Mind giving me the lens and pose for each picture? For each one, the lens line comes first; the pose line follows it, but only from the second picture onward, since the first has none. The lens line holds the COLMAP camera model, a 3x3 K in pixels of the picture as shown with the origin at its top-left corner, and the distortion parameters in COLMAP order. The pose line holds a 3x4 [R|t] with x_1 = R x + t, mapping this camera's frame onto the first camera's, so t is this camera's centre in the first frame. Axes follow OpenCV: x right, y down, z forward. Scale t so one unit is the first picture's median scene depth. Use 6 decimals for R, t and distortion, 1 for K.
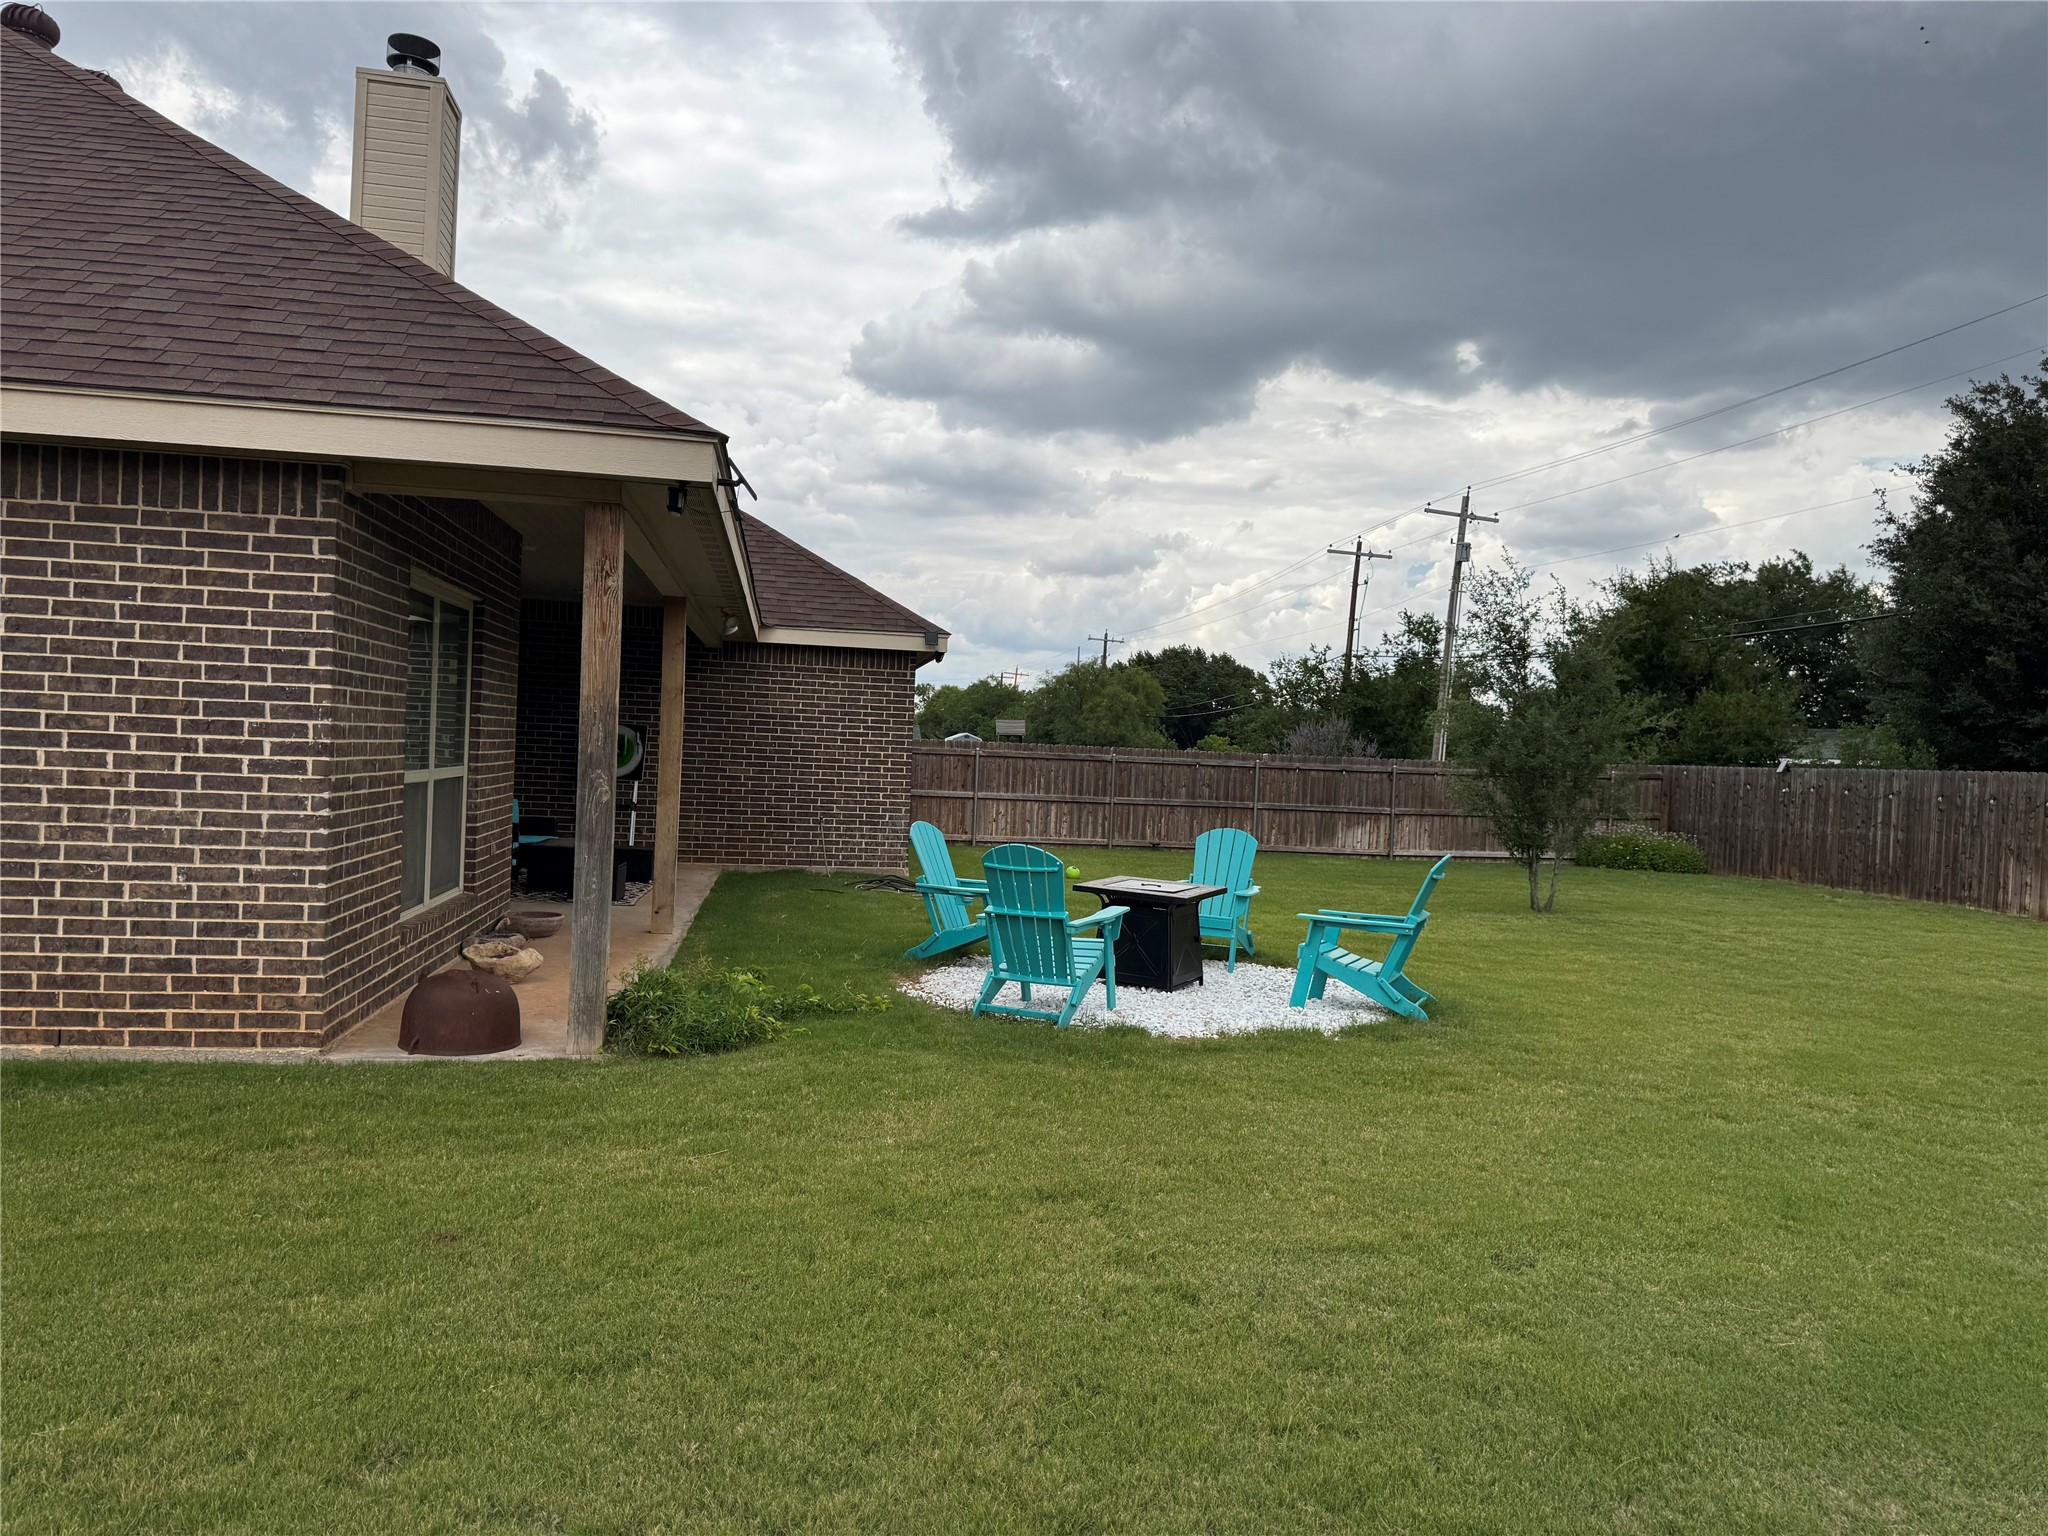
lens RADIAL K [[1452.1, 0, 1012.9], [0, 1452.1, 768.2], [0, 0, 1]] dist [0.176944, -0.173725]
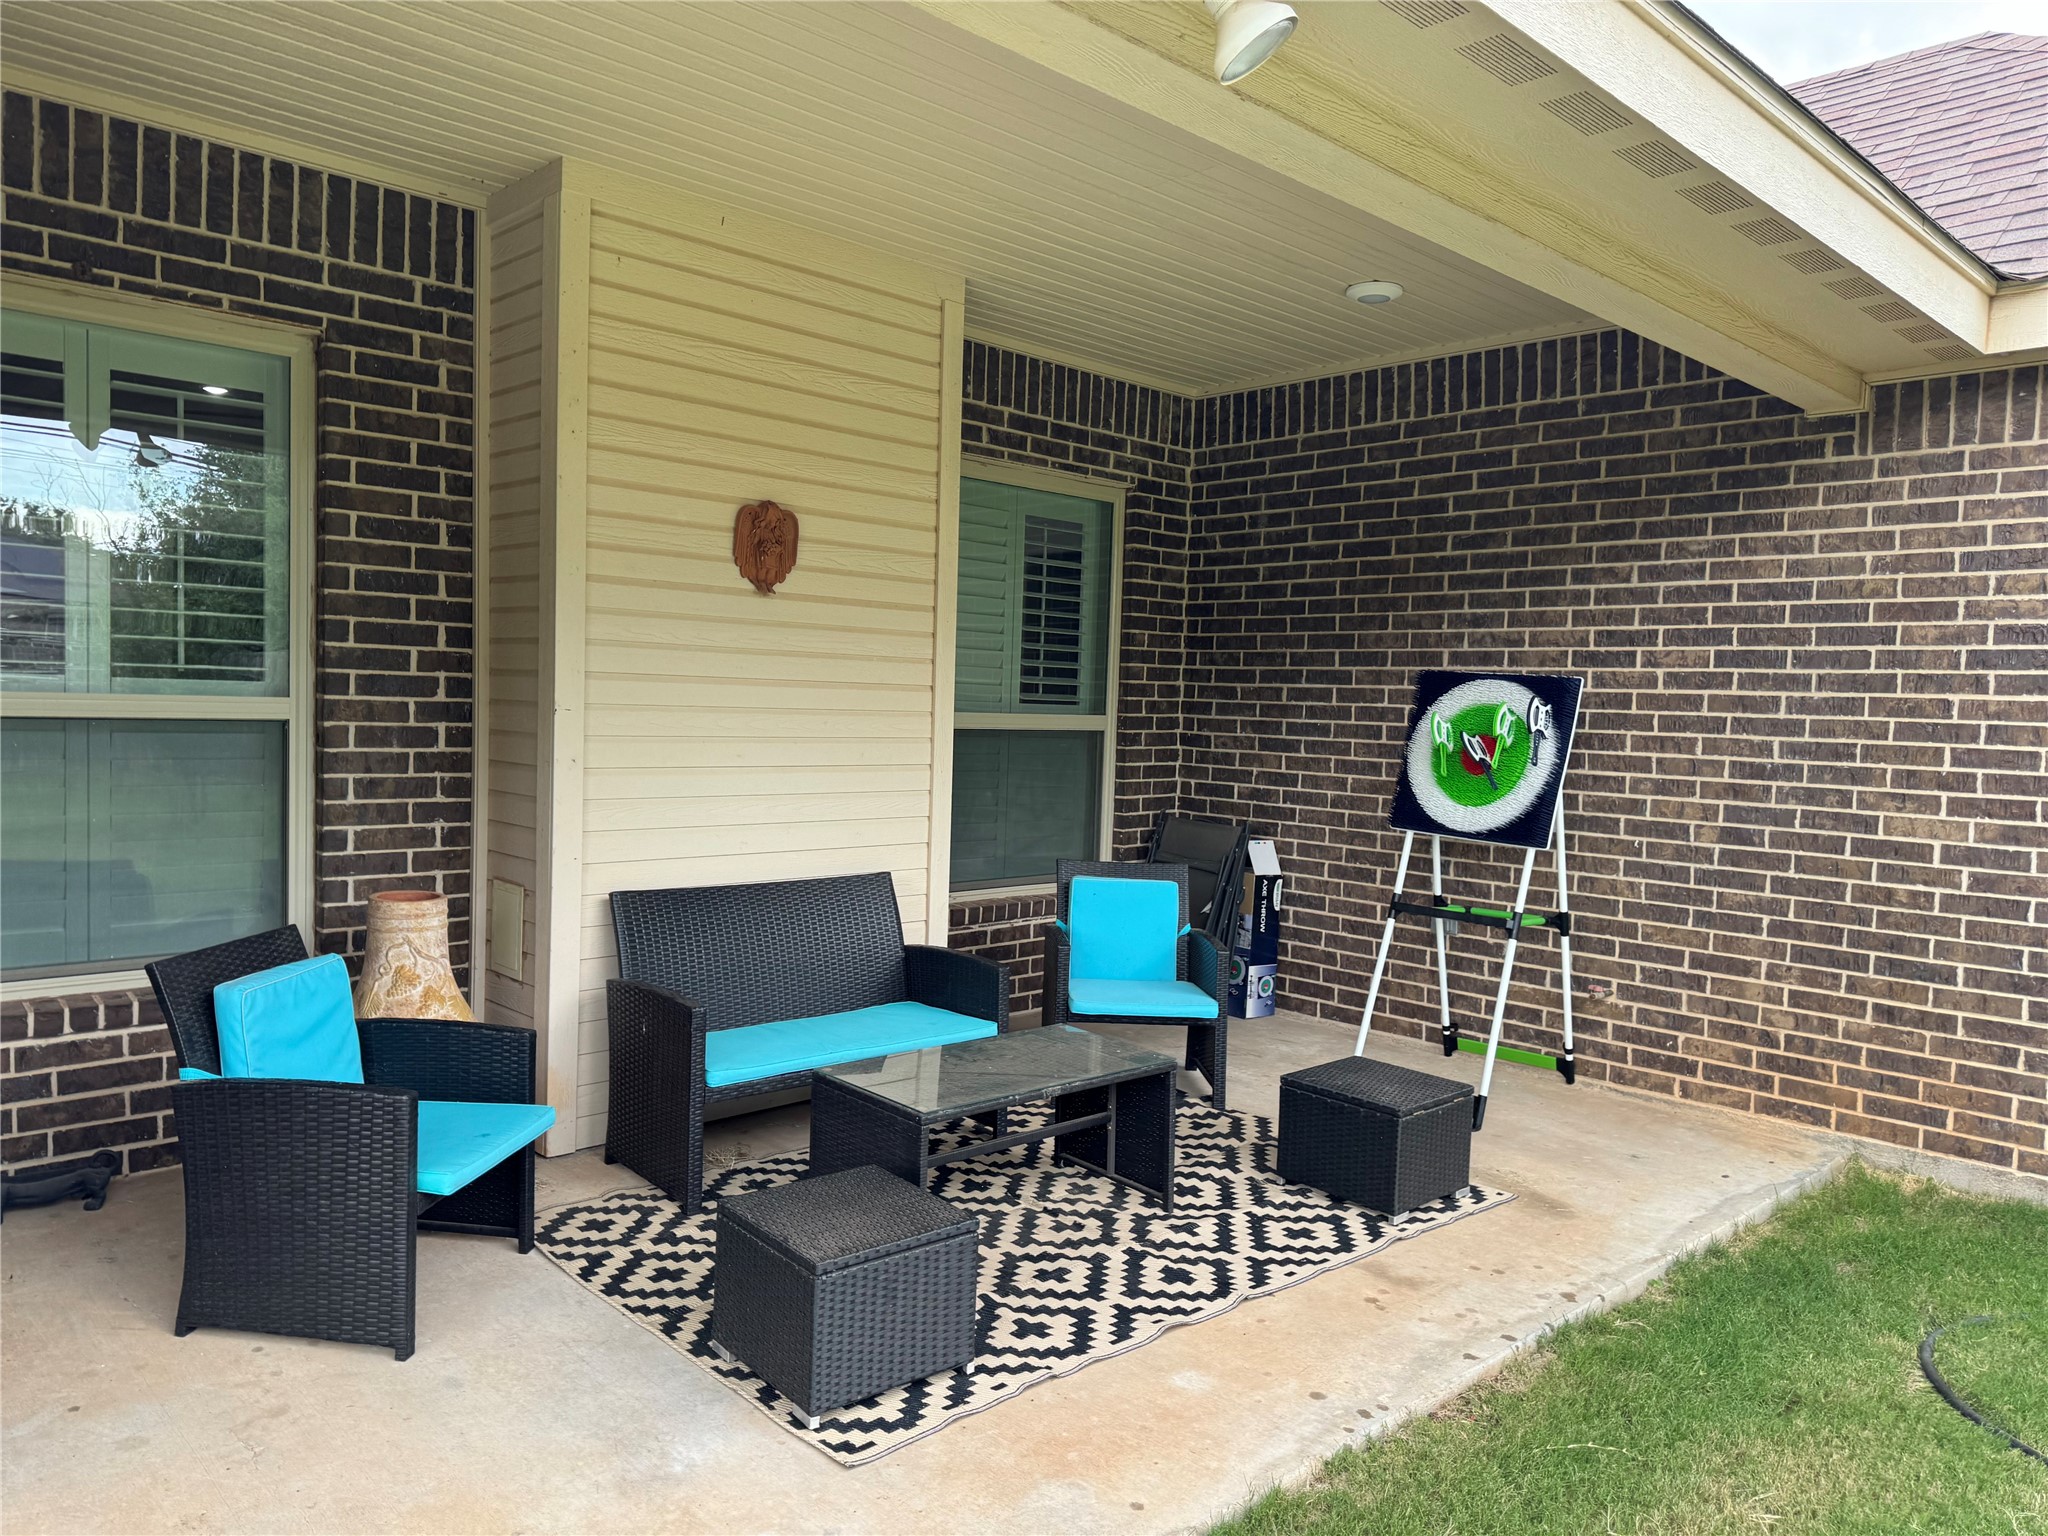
lens RADIAL K [[1452.1, 0, 1012.9], [0, 1452.1, 768.2], [0, 0, 1]] dist [0.176944, -0.173725]
pose [[0.562077, 0.017185, -0.826906, -0.041443], [-0.021716, 0.999746, 0.006015, -0.007875], [0.826800, 0.014576, 0.562308, 0.682879]]
